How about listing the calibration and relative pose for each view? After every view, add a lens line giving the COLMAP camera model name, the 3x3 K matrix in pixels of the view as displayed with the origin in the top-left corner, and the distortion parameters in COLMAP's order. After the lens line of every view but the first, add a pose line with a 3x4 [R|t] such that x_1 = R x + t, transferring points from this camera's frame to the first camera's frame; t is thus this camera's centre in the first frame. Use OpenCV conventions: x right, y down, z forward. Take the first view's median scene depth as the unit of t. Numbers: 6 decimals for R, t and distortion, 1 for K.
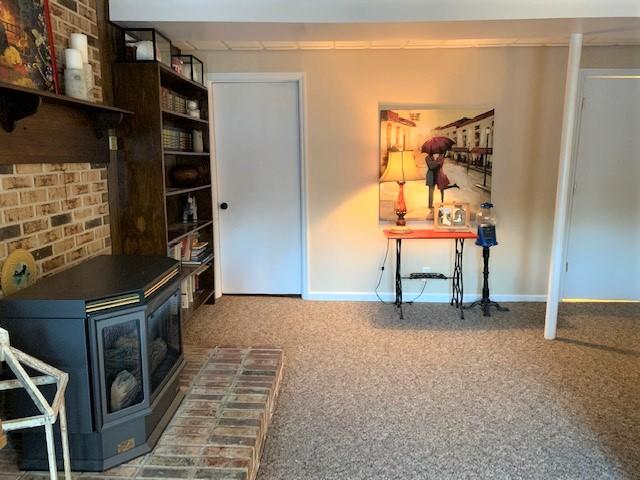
lens RADIAL K [[486.4, 0, 320.0], [0, 486.4, 240.0], [0, 0, 1]] dist [0.005292, -0.001307]
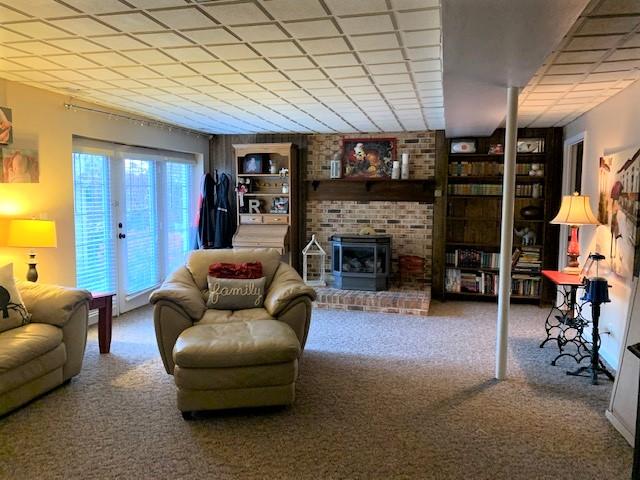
lens RADIAL K [[486.4, 0, 320.0], [0, 486.4, 240.0], [0, 0, 1]] dist [0.005292, -0.001307]
pose [[-0.211133, 0.083183, -0.973911, 2.077885], [-0.177503, 0.976543, 0.121889, -0.187734], [0.961205, 0.198607, -0.191415, 1.065630]]
